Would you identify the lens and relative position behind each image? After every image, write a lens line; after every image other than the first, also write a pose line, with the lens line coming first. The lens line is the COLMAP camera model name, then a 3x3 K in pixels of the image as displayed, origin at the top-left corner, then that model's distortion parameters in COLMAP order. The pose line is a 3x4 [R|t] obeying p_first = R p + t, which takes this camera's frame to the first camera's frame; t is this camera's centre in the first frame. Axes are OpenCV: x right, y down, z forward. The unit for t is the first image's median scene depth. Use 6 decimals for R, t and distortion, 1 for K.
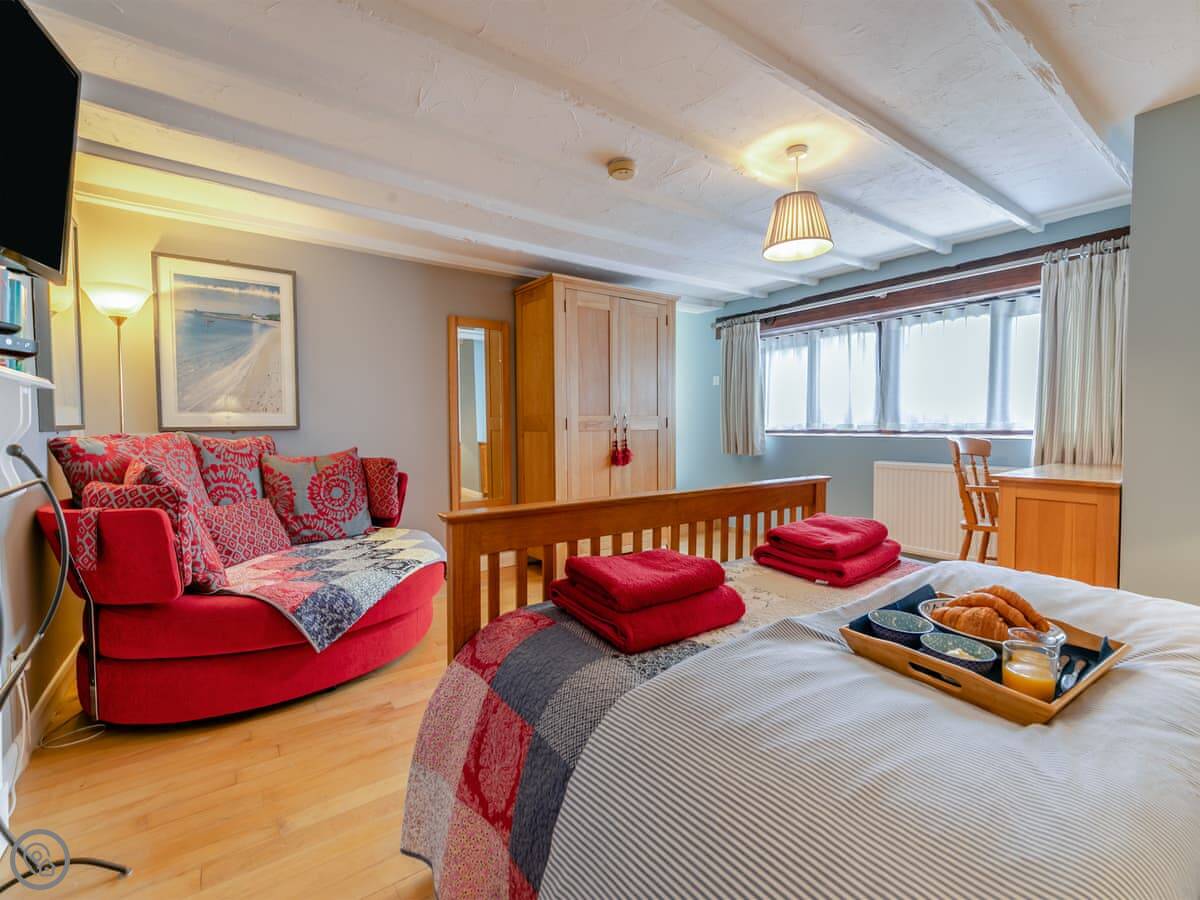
lens RADIAL K [[532.9, 0, 598.8], [0, 532.9, 444.0], [0, 0, 1]] dist [0.001936, 0.000265]
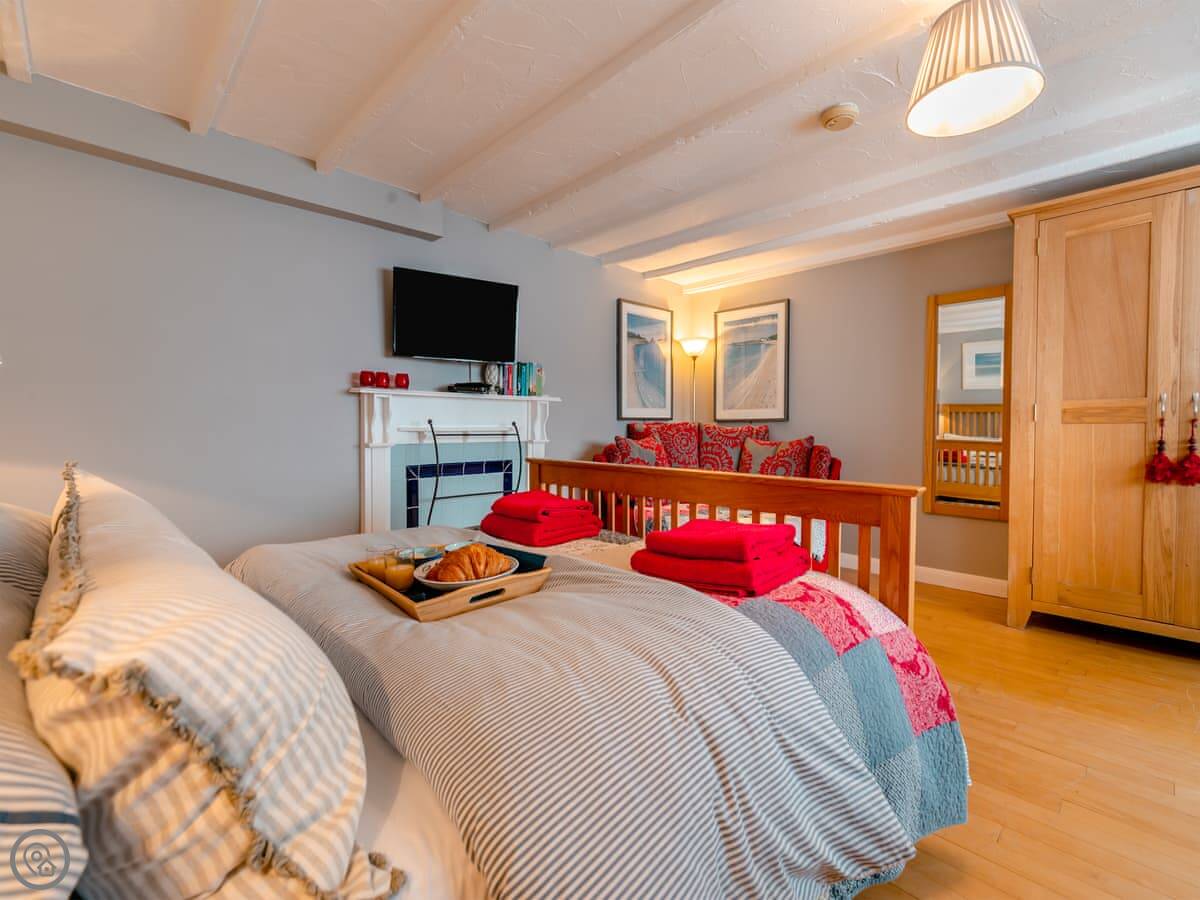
lens RADIAL K [[532.9, 0, 598.8], [0, 532.9, 444.0], [0, 0, 1]] dist [0.001936, 0.000265]
pose [[0.138699, 0.036971, -0.989644, 0.689911], [-0.039888, 0.998701, 0.031719, 0.005445], [0.989531, 0.035076, 0.139993, 0.401078]]
